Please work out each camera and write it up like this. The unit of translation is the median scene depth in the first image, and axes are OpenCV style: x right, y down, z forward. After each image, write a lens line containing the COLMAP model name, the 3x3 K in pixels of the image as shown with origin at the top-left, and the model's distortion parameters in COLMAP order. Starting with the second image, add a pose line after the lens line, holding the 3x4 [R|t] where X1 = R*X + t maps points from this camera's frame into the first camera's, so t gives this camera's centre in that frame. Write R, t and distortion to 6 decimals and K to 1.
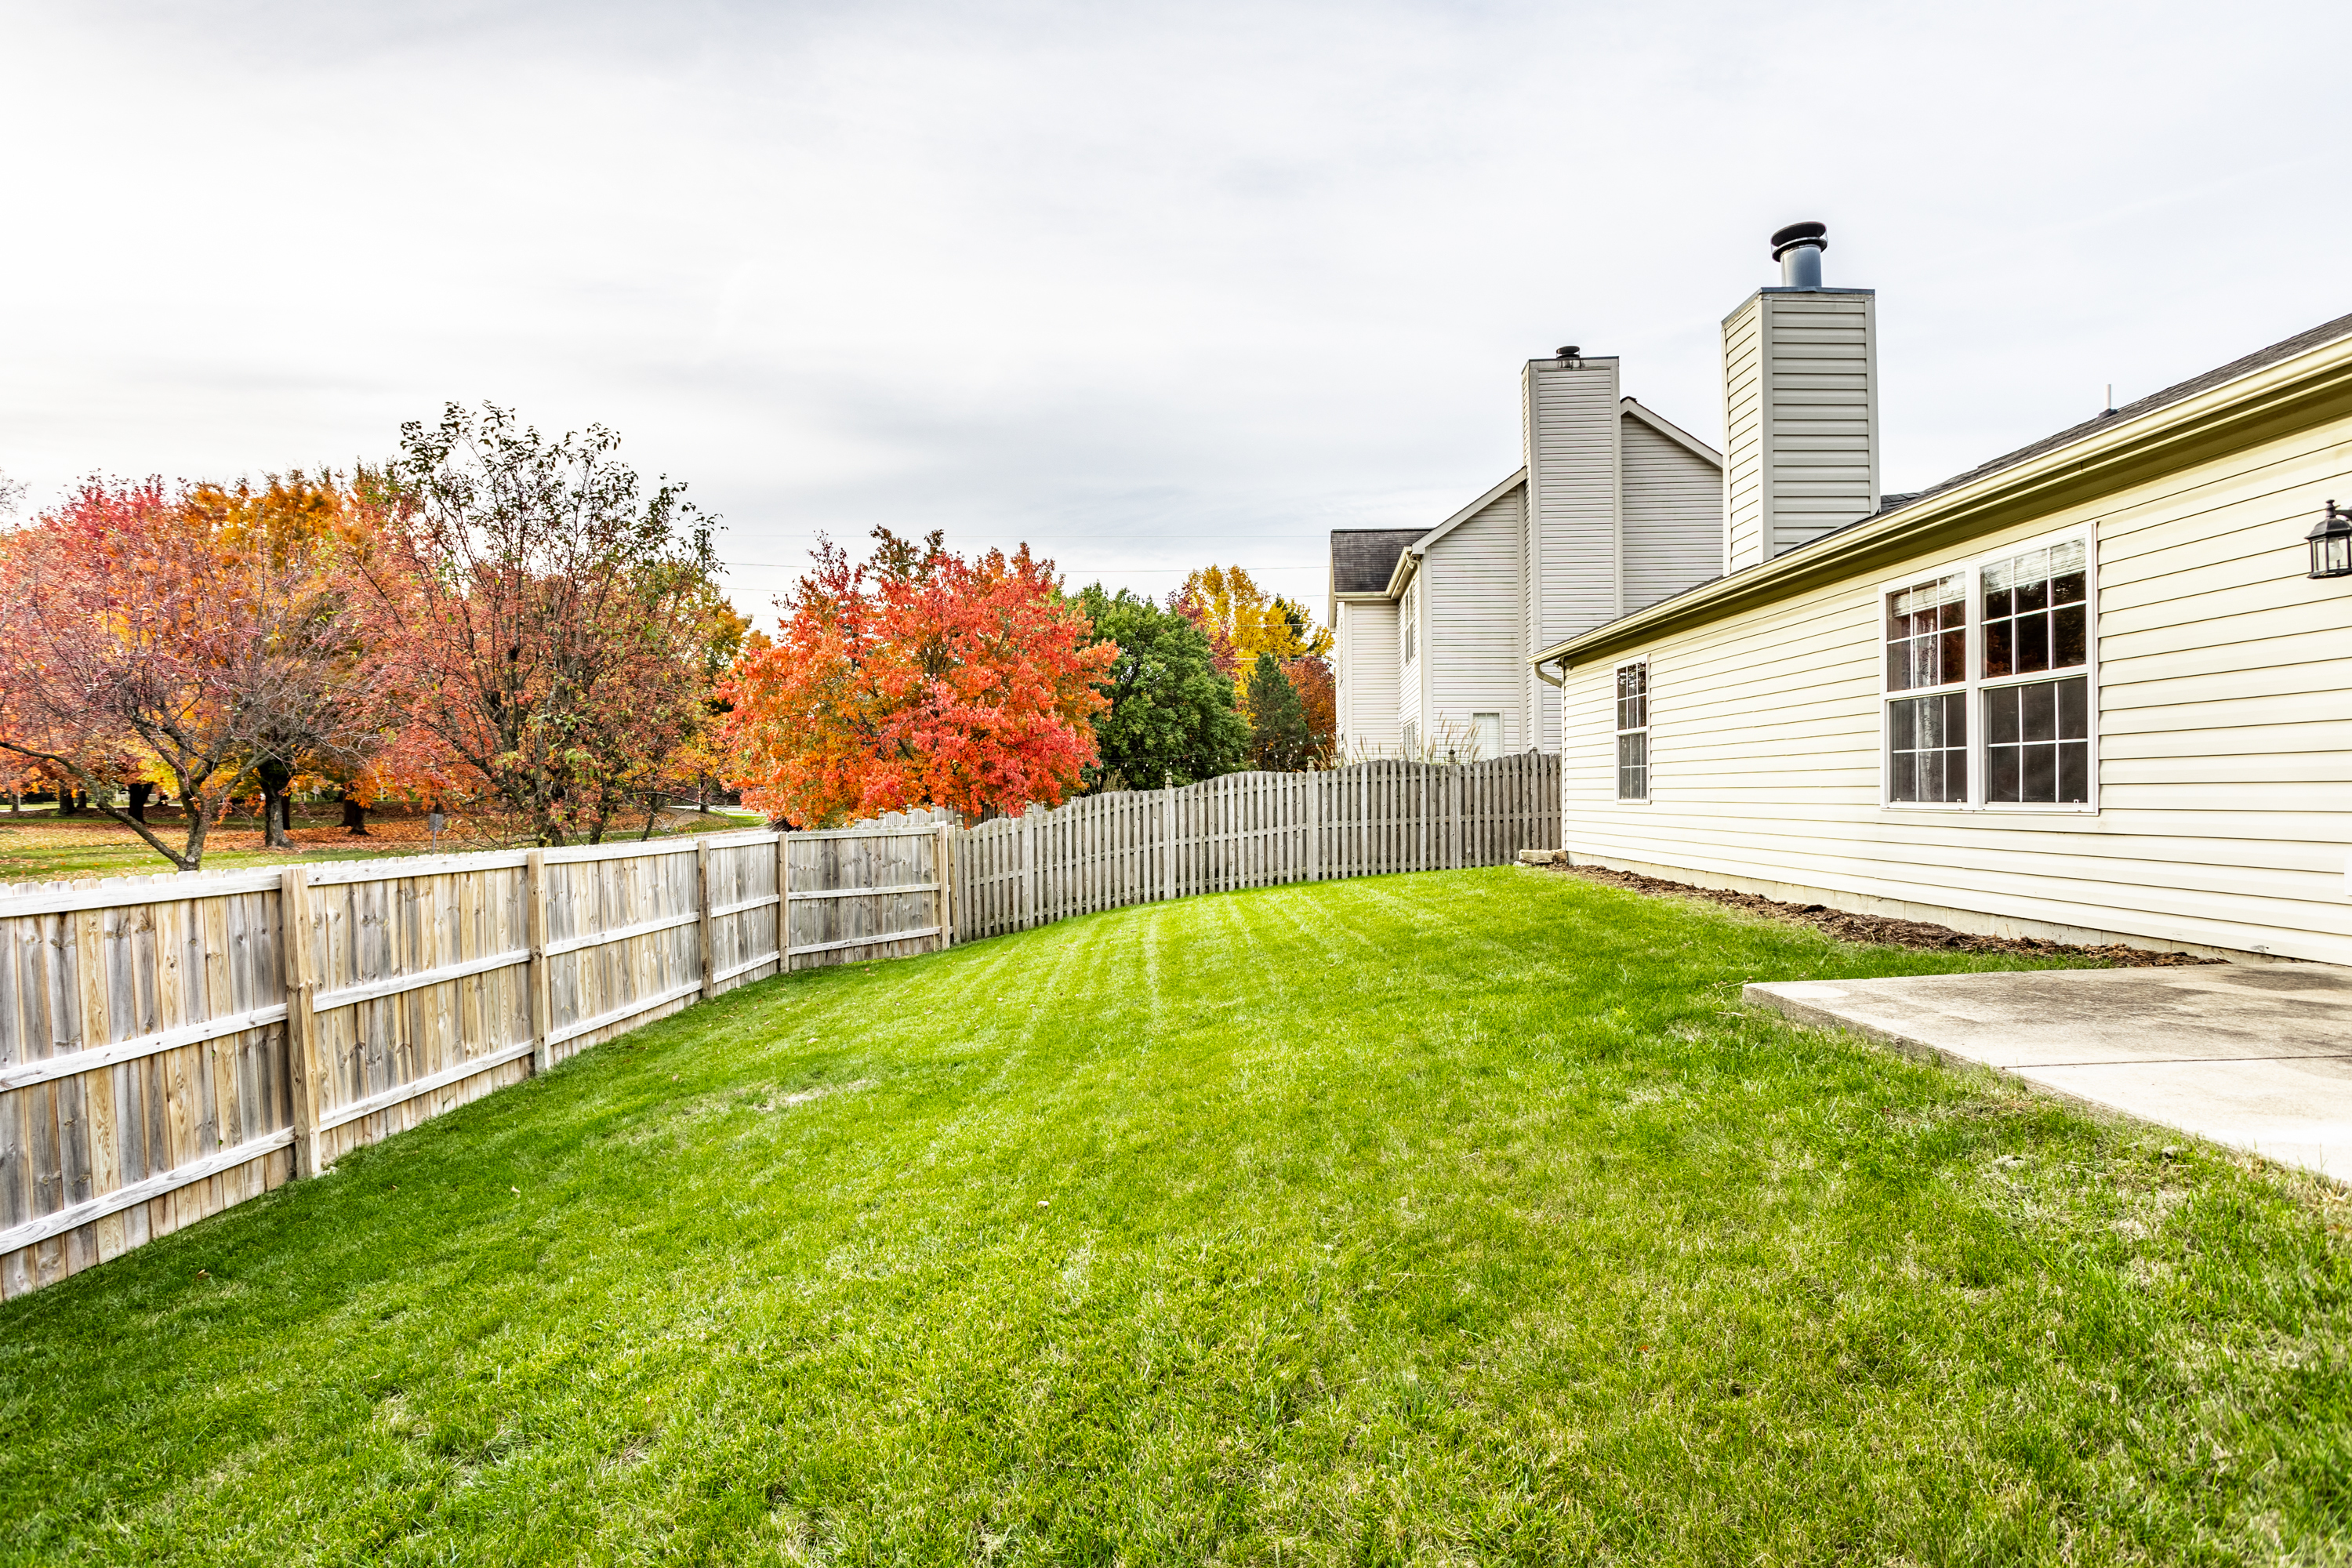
lens RADIAL K [[1153.5, 0, 1183.0], [0, 1153.5, 784.0], [0, 0, 1]] dist [-0.069648, 0.040436]
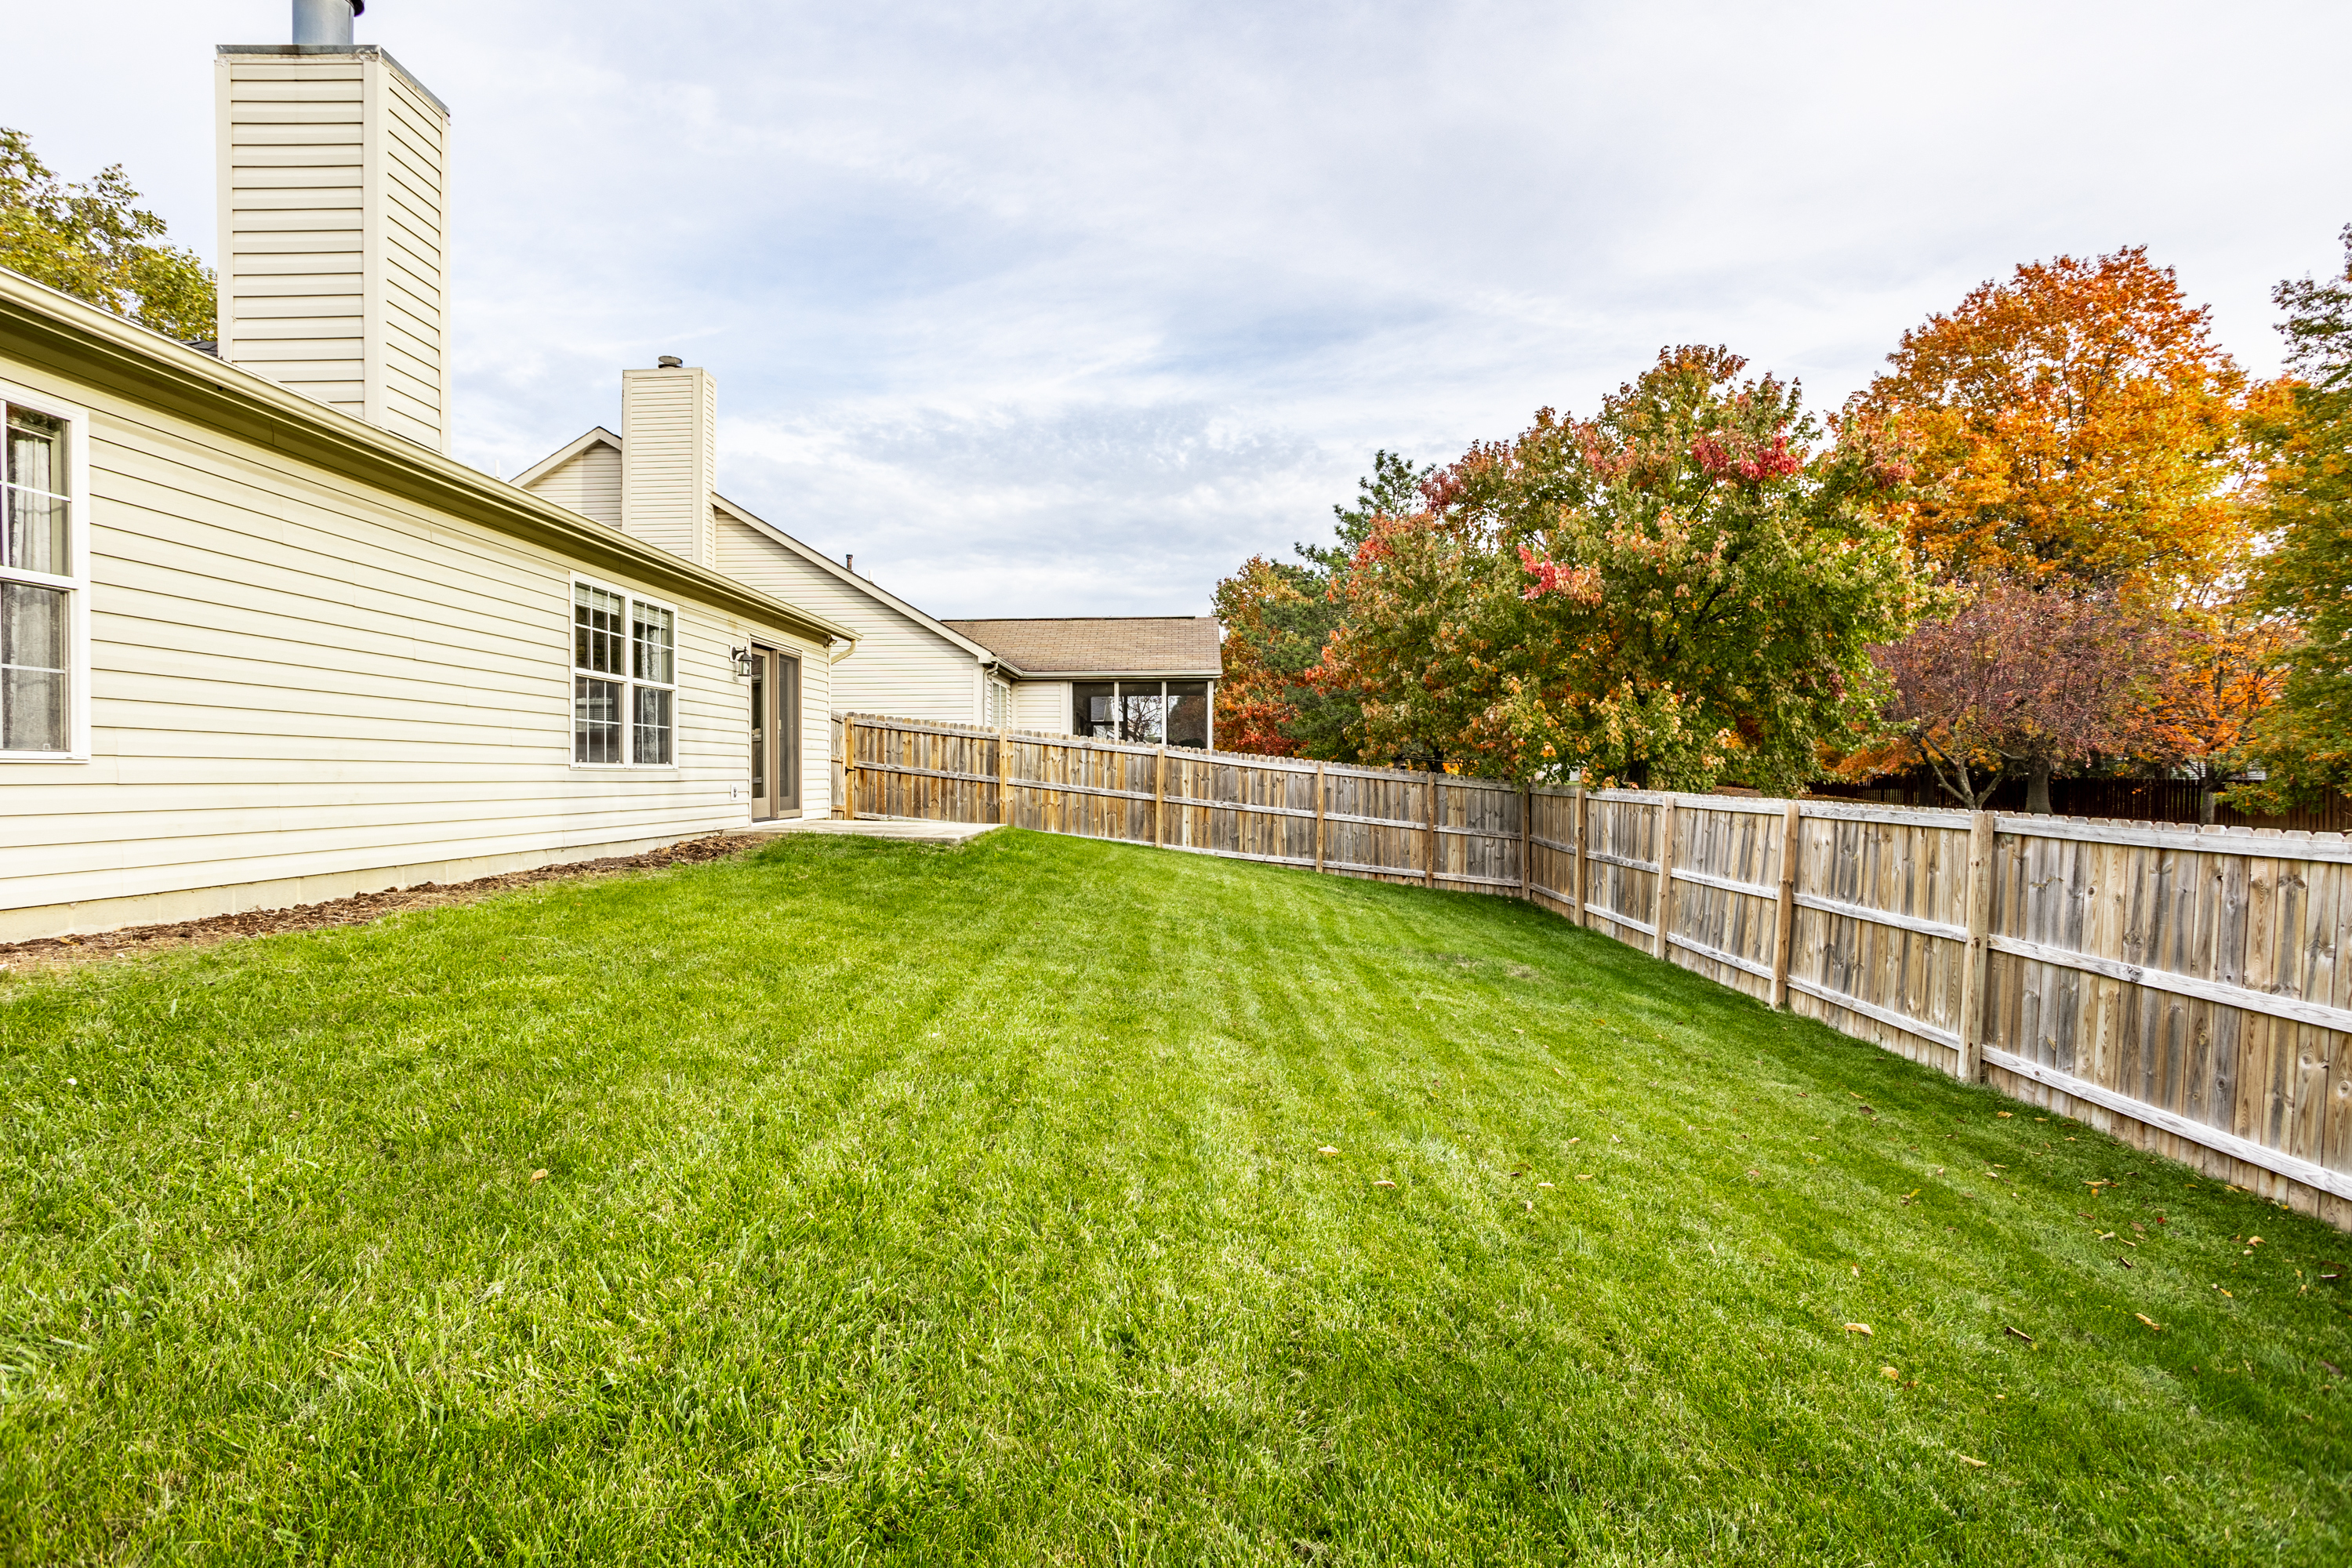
lens RADIAL K [[1155.0, 0, 1163.5], [0, 1155.0, 778.8], [0, 0, 1]] dist [-0.059435, 0.033760]
pose [[-0.999623, 0.004785, 0.027049, -0.002735], [0.004632, 0.999973, -0.005715, 0.019944], [-0.027076, -0.005588, -0.999618, 1.022957]]
